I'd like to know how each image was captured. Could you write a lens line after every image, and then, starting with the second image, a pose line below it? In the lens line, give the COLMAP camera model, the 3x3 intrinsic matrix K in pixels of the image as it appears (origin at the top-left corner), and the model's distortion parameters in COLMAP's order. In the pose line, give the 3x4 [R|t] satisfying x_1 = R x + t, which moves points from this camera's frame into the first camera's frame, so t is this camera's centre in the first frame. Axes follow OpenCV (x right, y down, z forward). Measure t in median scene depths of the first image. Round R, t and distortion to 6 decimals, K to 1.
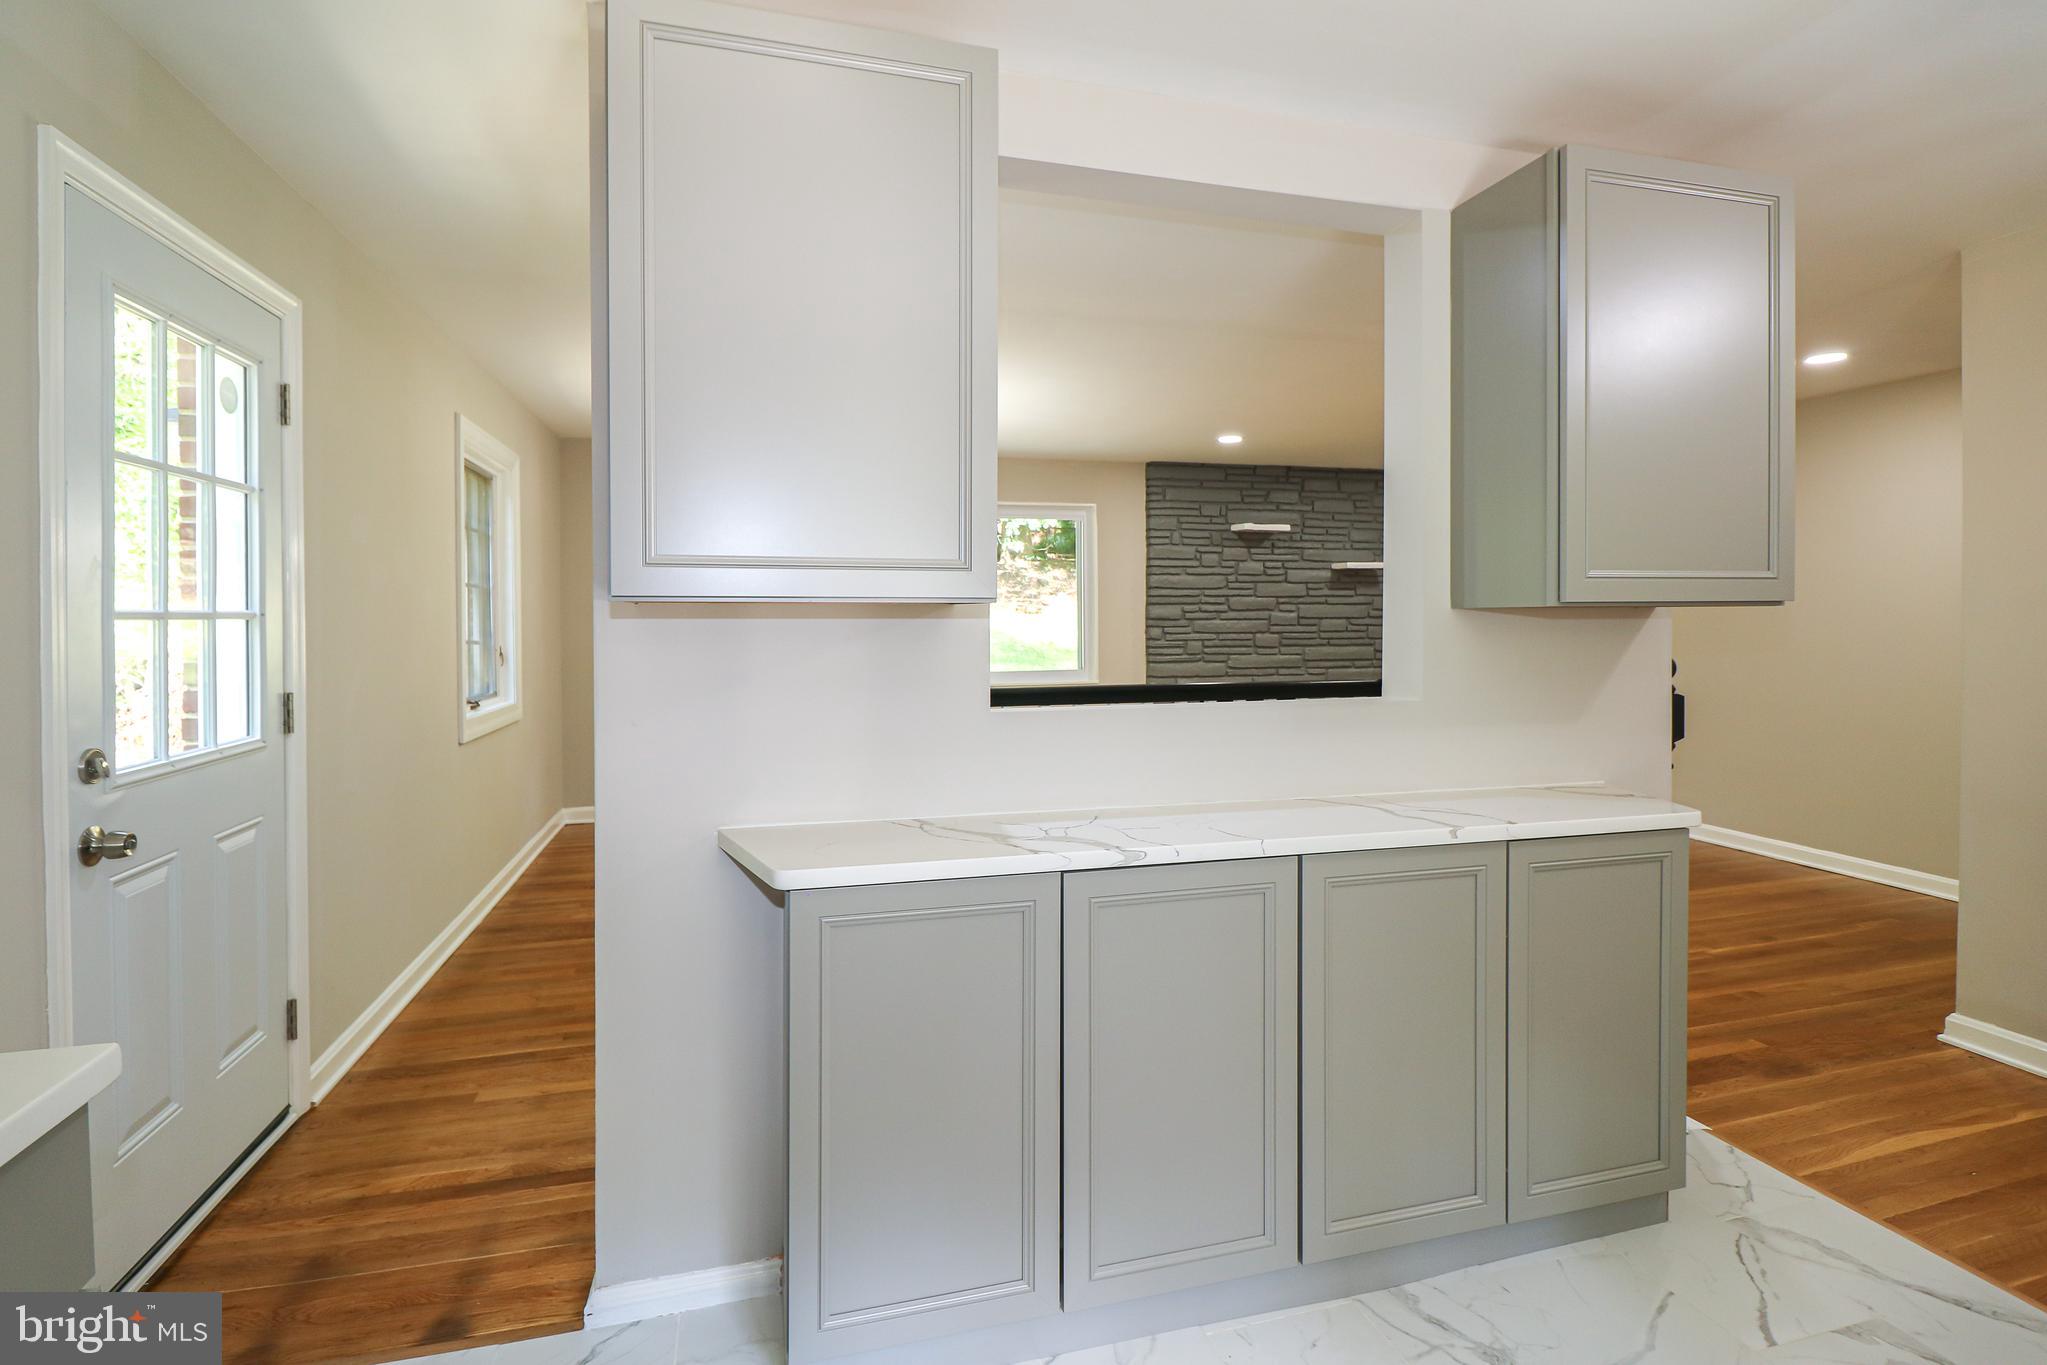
lens RADIAL K [[949.6, 0, 1018.1], [0, 949.6, 620.3], [0, 0, 1]] dist [0.002146, 0.000015]
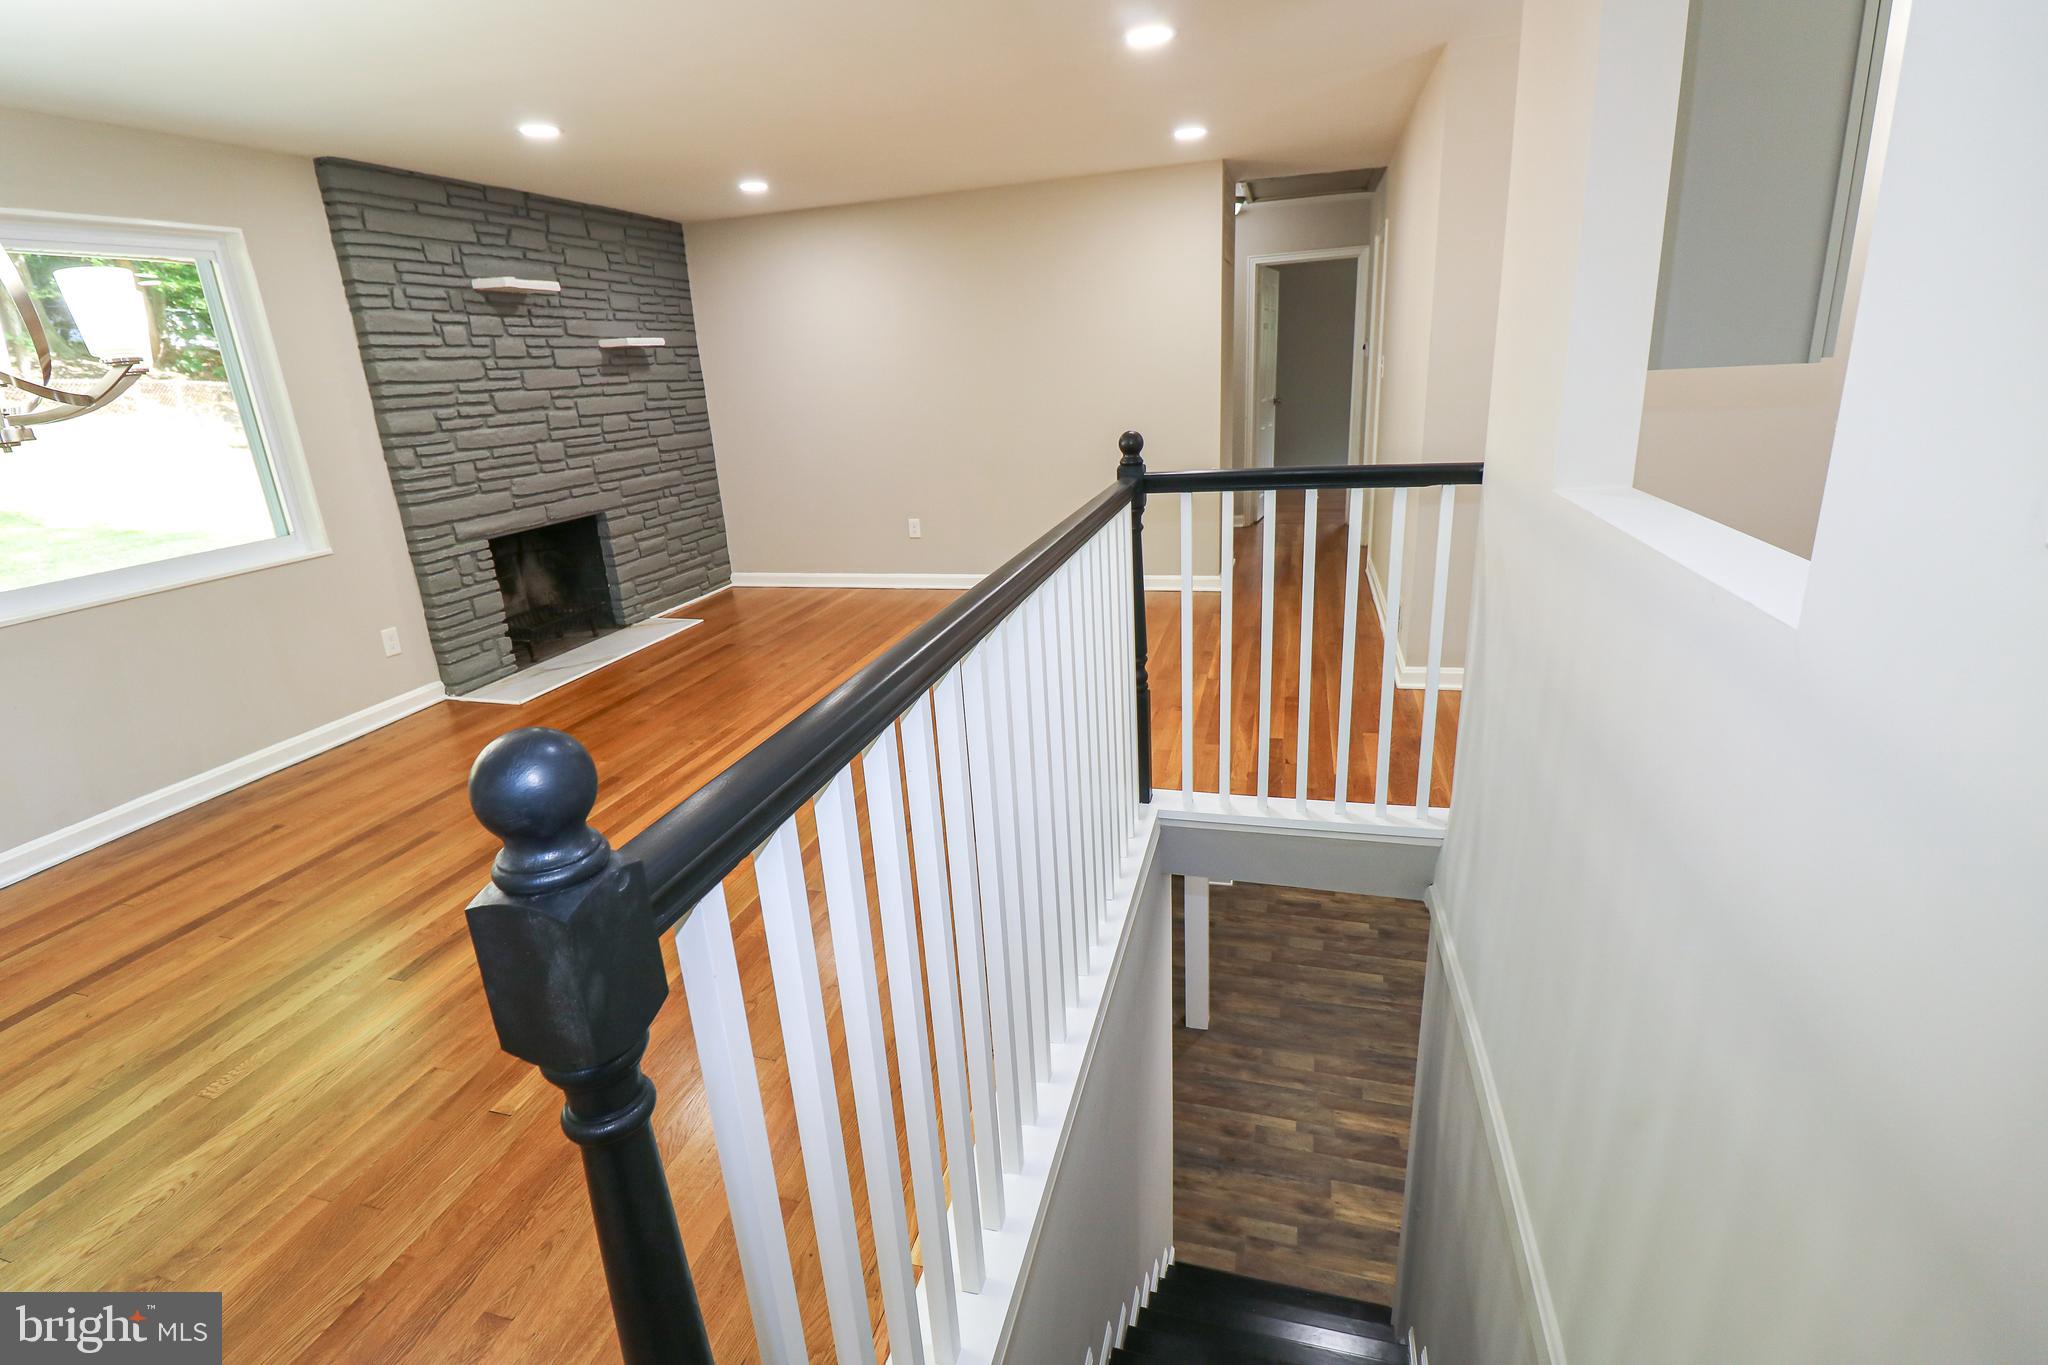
lens RADIAL K [[943.5, 0, 1013.4], [0, 943.5, 670.1], [0, 0, 1]] dist [-0.000166, -0.013548]
pose [[0.517287, -0.288929, 0.805565, -0.186280], [0.066919, 0.952061, 0.298500, -0.011416], [-0.853192, -0.100502, 0.511823, 0.314520]]
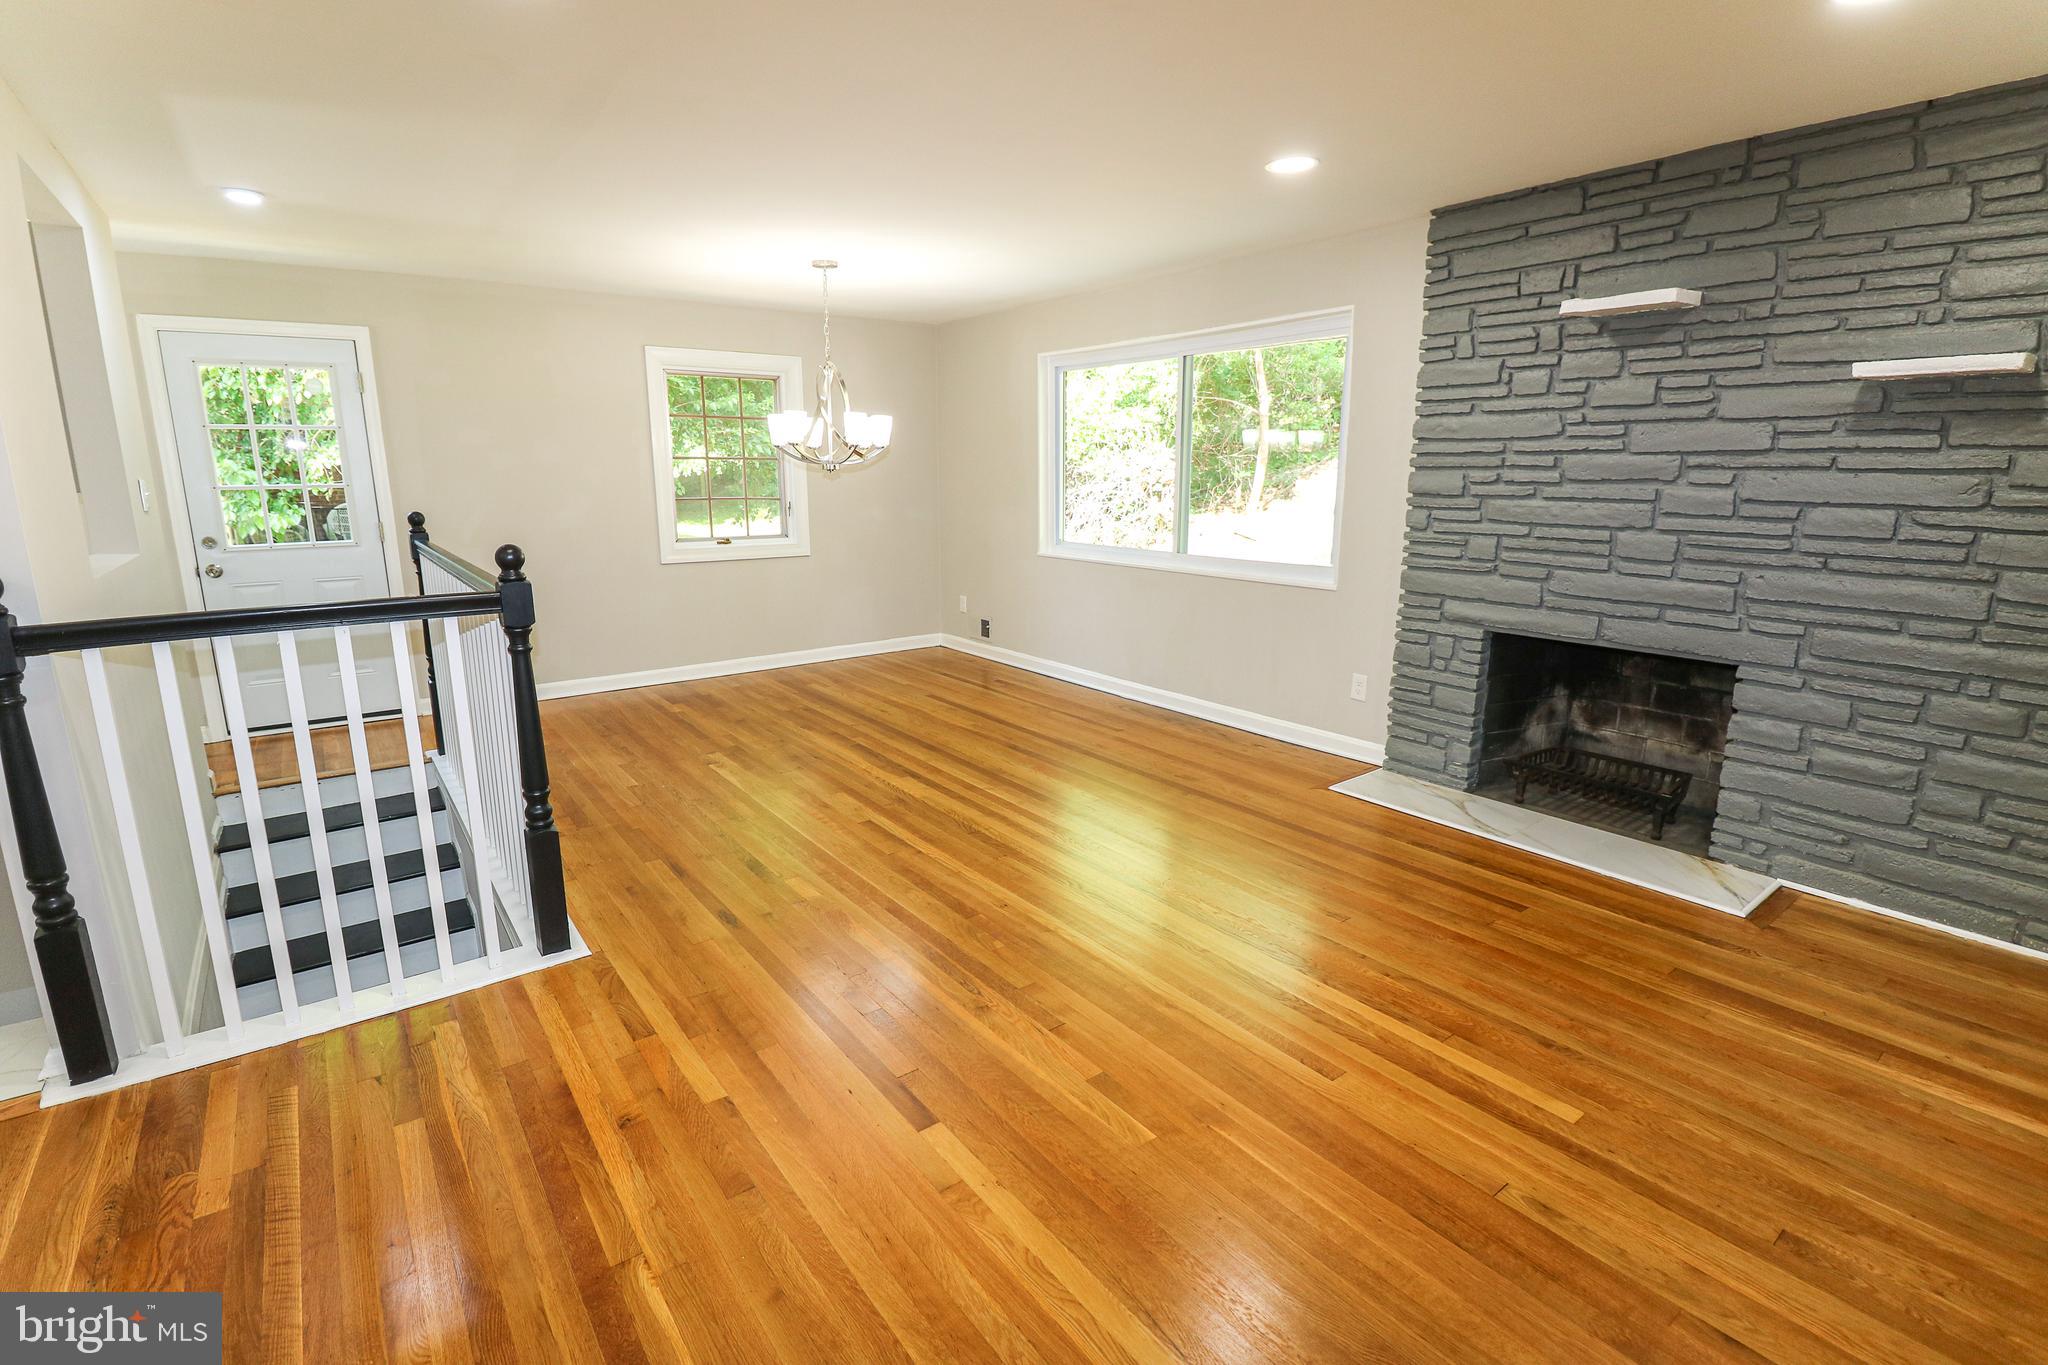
lens RADIAL K [[943.5, 0, 1013.4], [0, 943.5, 670.1], [0, 0, 1]] dist [-0.000166, -0.013548]
pose [[0.366900, 0.197332, -0.909090, 0.594914], [-0.005162, 0.977659, 0.210133, -0.016108], [0.930246, -0.072405, 0.359722, 0.533682]]
